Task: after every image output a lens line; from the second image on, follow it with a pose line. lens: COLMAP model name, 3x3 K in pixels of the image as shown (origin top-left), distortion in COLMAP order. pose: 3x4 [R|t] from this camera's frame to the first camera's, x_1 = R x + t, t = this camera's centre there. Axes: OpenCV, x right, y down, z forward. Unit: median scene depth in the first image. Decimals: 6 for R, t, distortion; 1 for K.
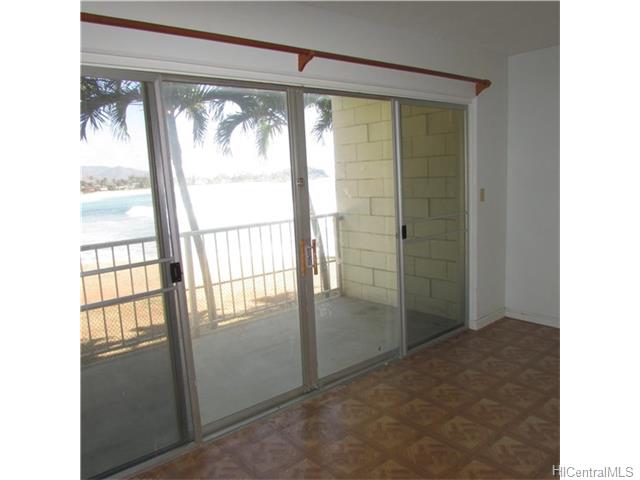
lens RADIAL K [[453.1, 0, 316.3], [0, 453.1, 241.8], [0, 0, 1]] dist [-0.028702, -0.003142]
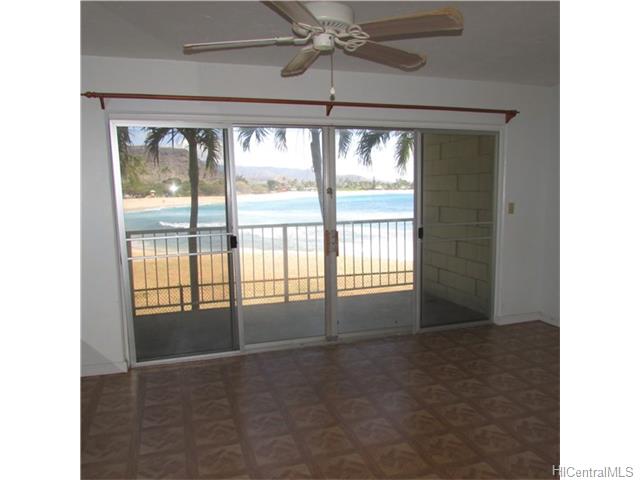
lens RADIAL K [[453.1, 0, 323.9], [0, 453.1, 239.8], [0, 0, 1]] dist [-0.028702, -0.003142]
pose [[0.930431, 0.081258, -0.357344, 0.330399], [-0.087474, 0.996166, -0.001238, 0.019387], [0.355873, 0.032410, 0.933972, -0.240599]]
